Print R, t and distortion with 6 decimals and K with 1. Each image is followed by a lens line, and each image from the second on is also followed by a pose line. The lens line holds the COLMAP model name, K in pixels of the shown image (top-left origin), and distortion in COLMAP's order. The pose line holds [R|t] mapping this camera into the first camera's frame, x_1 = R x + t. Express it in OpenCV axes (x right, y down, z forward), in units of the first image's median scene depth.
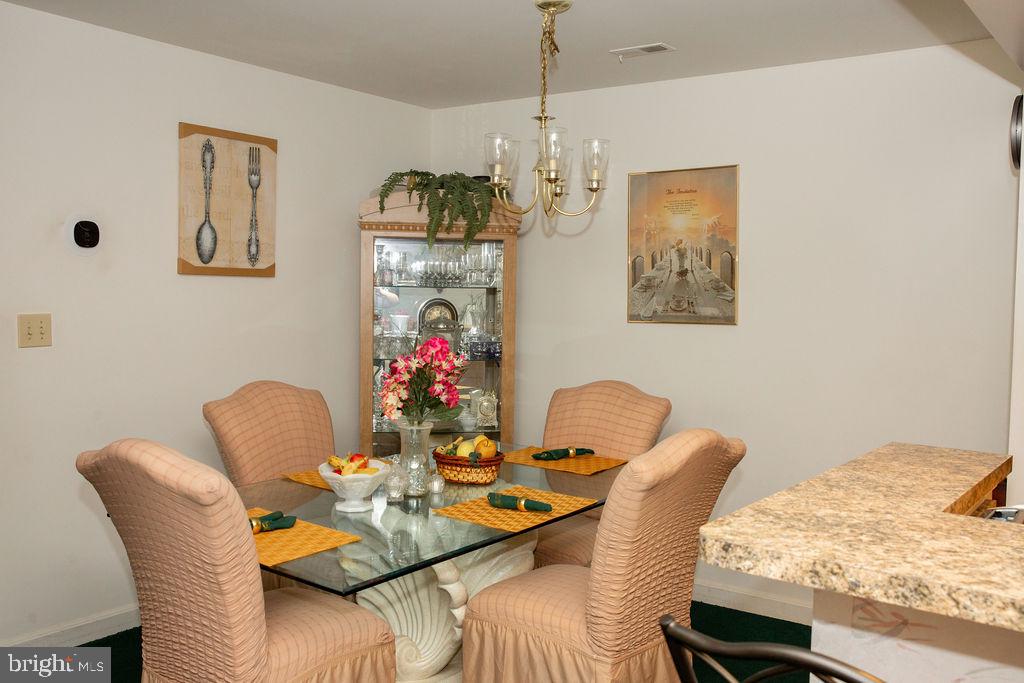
lens RADIAL K [[904.2, 0, 512.0], [0, 904.2, 341.5], [0, 0, 1]] dist [-0.015897, 0.001639]
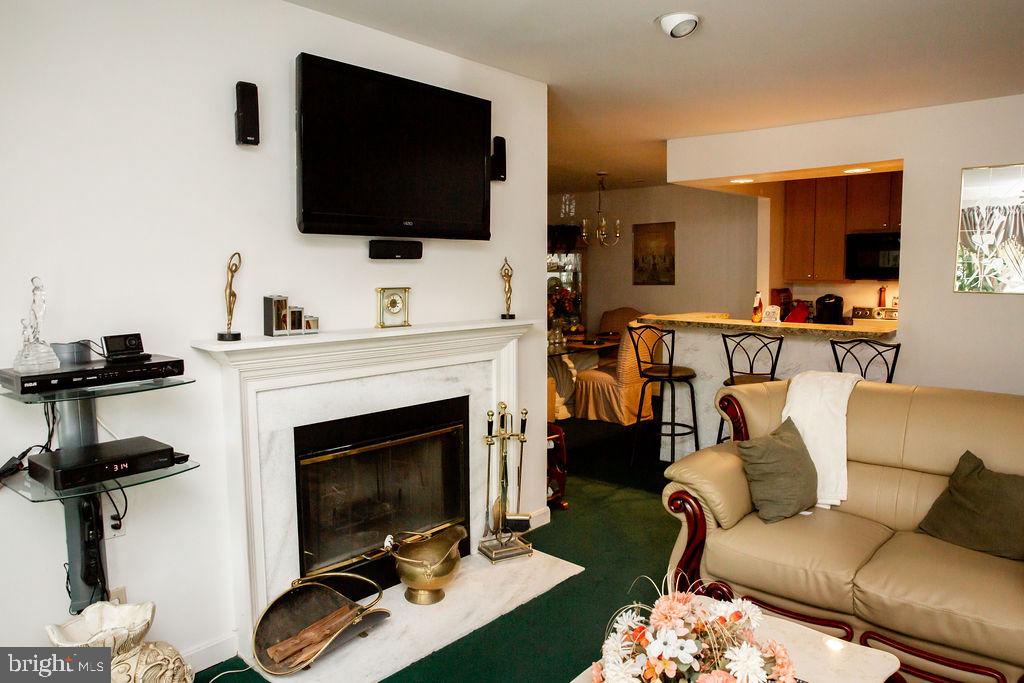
lens RADIAL K [[703.2, 0, 512.0], [0, 703.2, 341.5], [0, 0, 1]] dist [-0.092849, 0.000019]
pose [[0.997845, -0.006784, -0.065260, -0.083041], [0.009514, 0.999088, 0.041620, 0.054400], [0.064918, -0.042151, 0.997000, -1.003274]]
